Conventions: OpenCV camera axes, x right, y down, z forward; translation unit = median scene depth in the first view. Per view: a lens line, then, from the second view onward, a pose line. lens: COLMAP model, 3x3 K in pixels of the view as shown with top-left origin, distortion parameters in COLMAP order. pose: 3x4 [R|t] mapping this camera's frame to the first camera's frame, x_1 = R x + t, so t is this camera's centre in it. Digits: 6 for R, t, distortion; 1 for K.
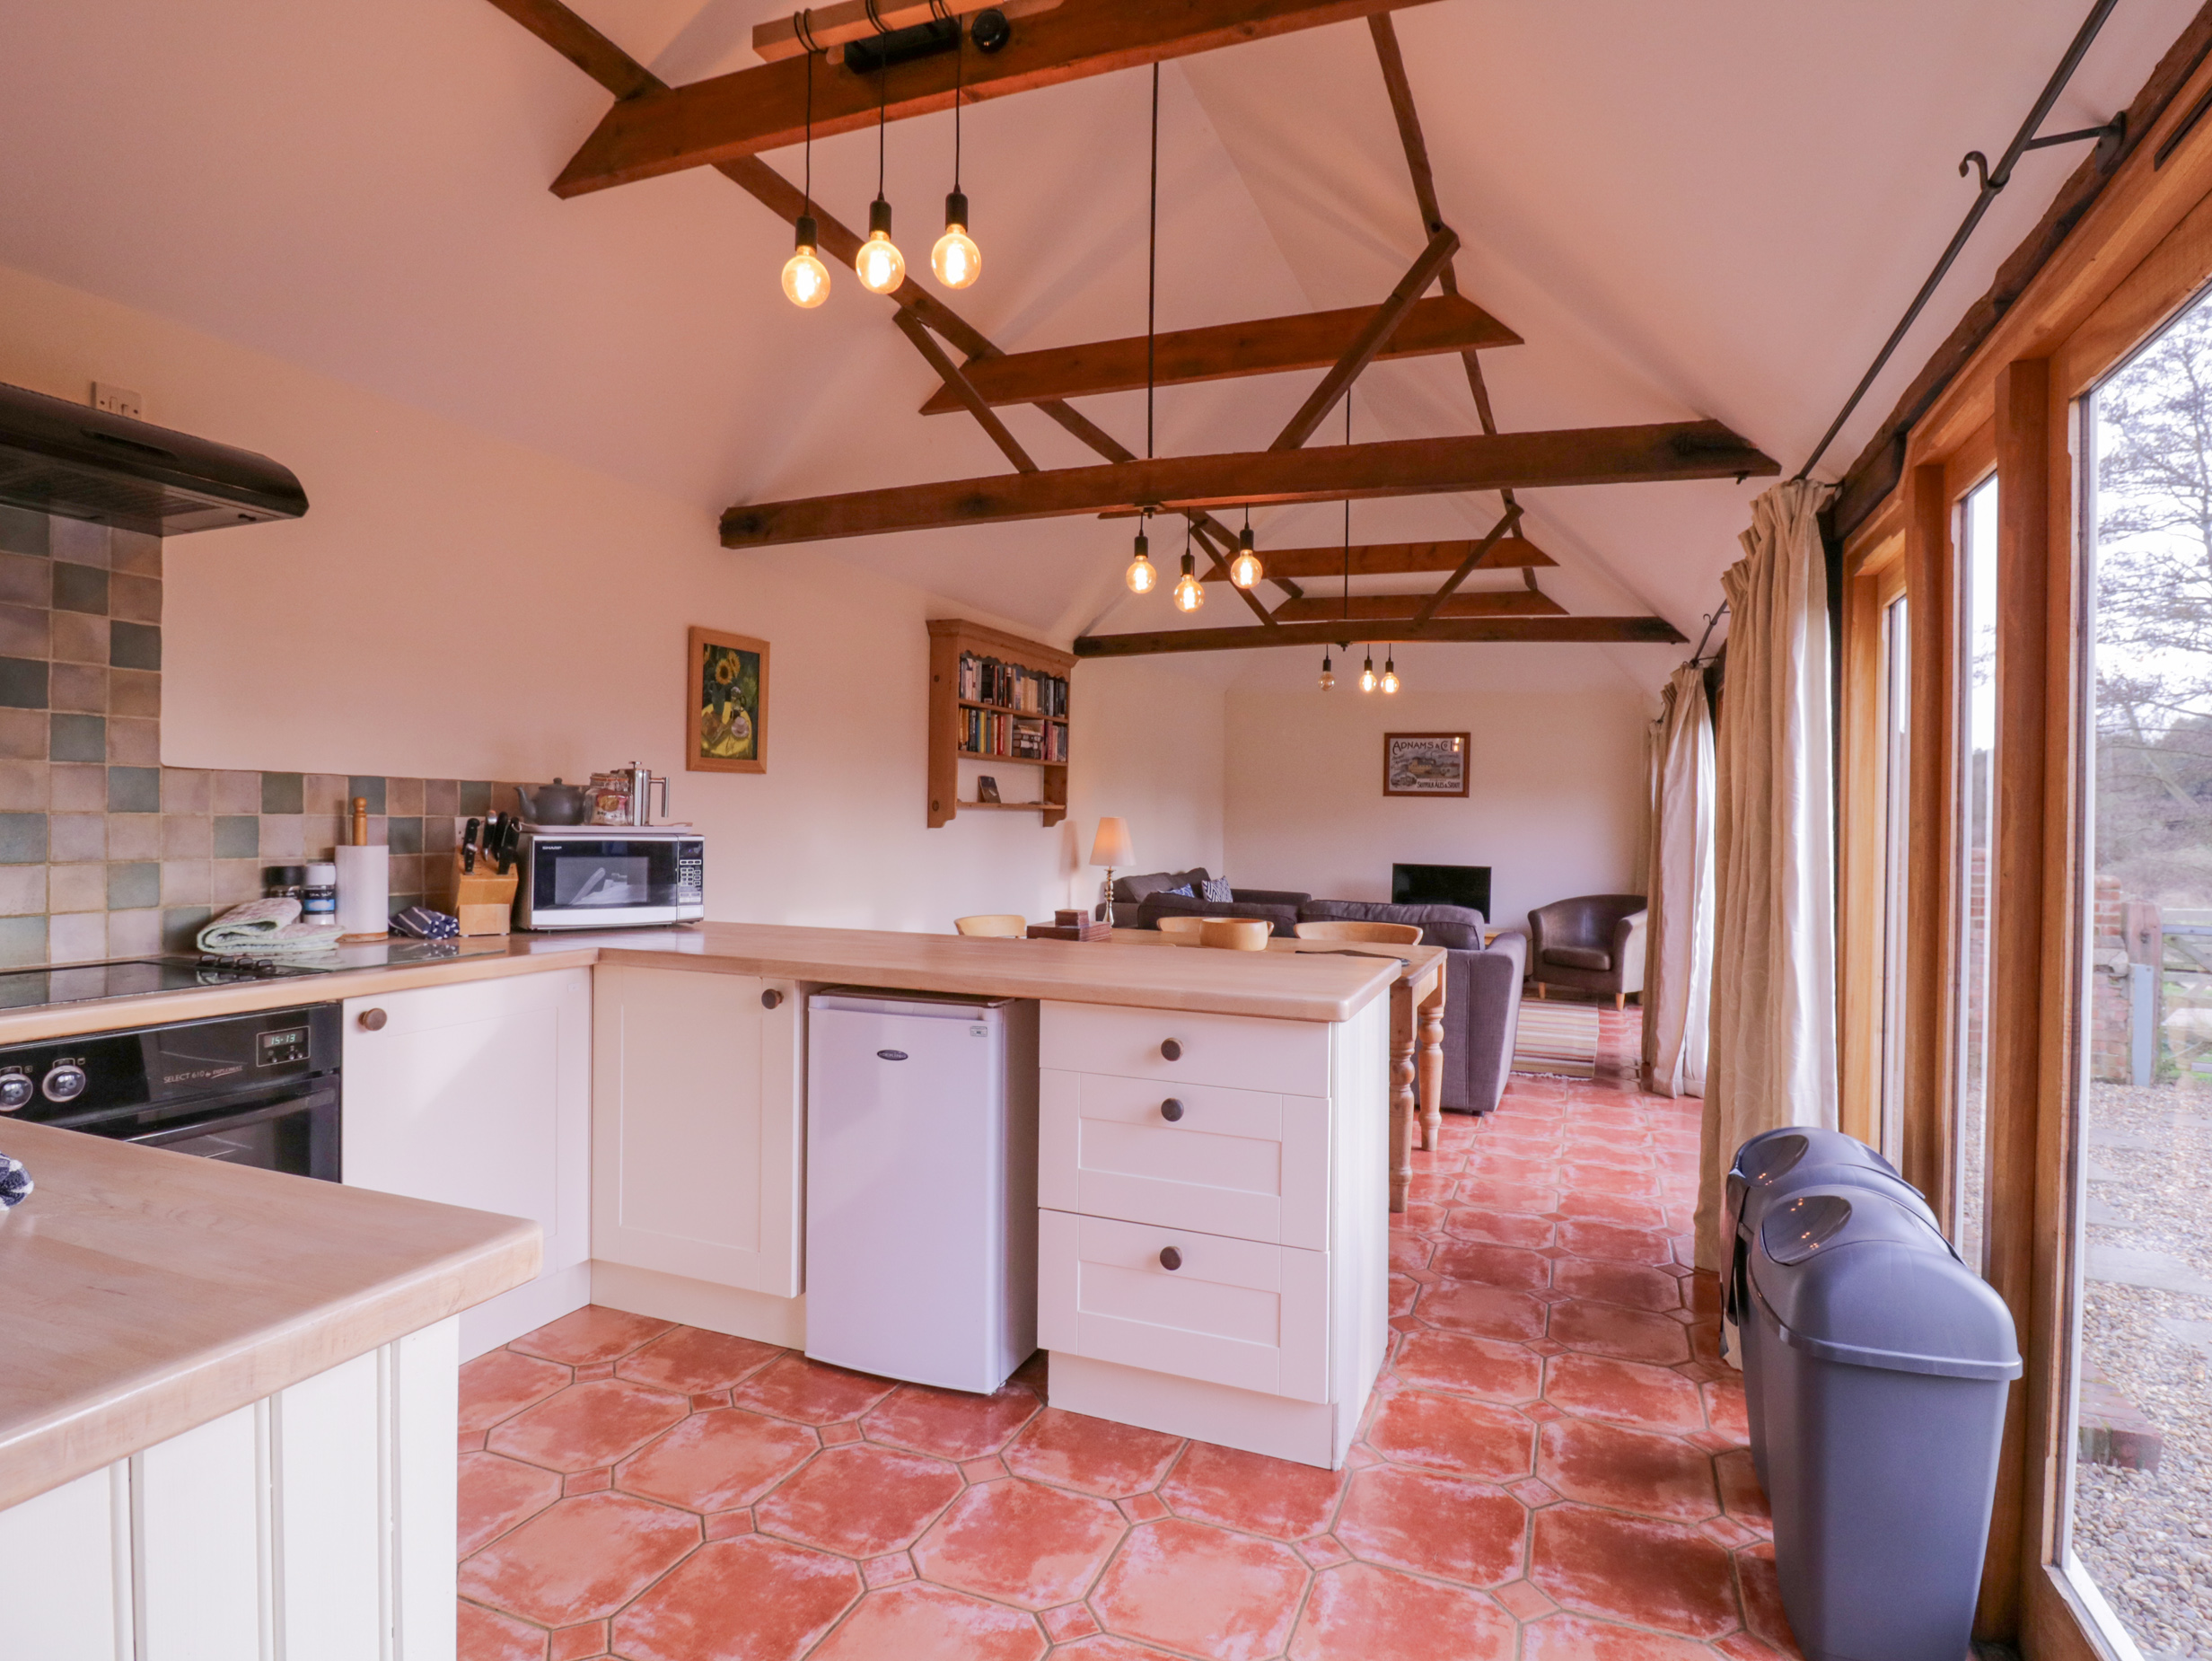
lens RADIAL K [[1177.4, 0, 1123.2], [0, 1177.4, 820.7], [0, 0, 1]] dist [-0.005334, -0.005067]
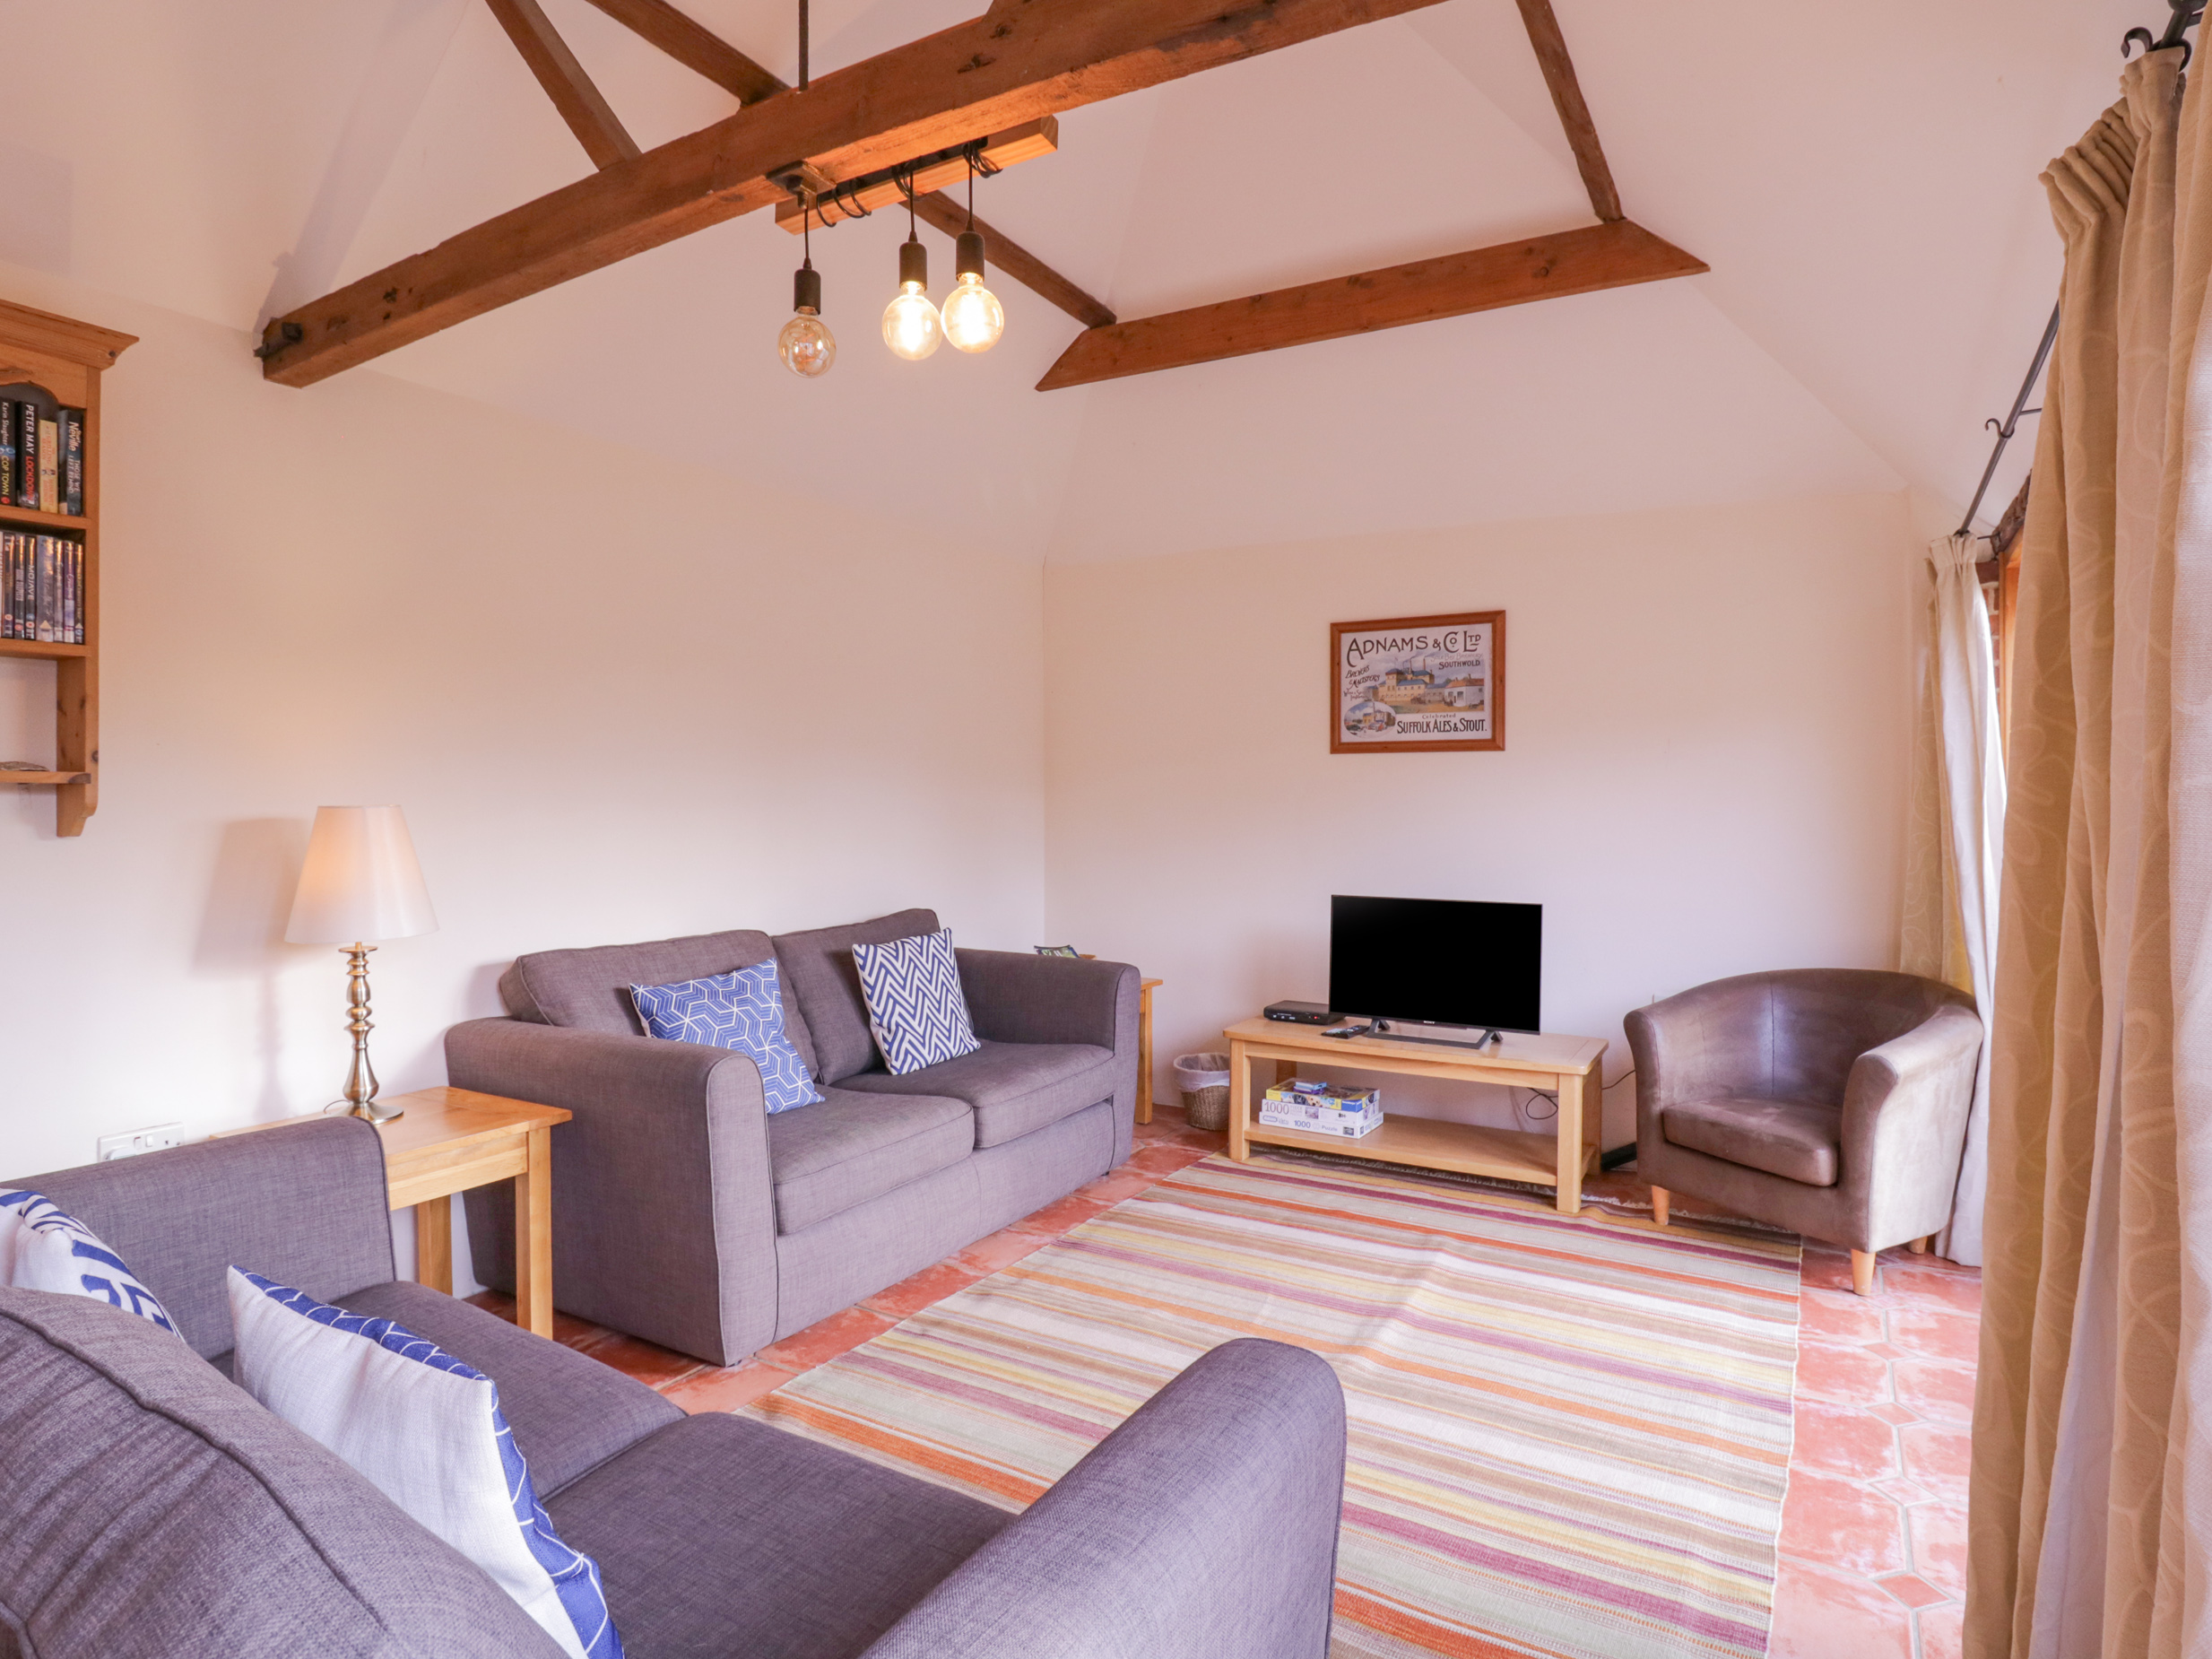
lens RADIAL K [[1177.4, 0, 1108.7], [0, 1177.4, 810.3], [0, 0, 1]] dist [-0.005334, -0.005067]
pose [[0.986830, -0.019037, -0.160639, 0.215222], [0.018075, 0.999809, -0.007449, 0.005391], [0.160751, 0.004447, 0.986985, 0.514979]]
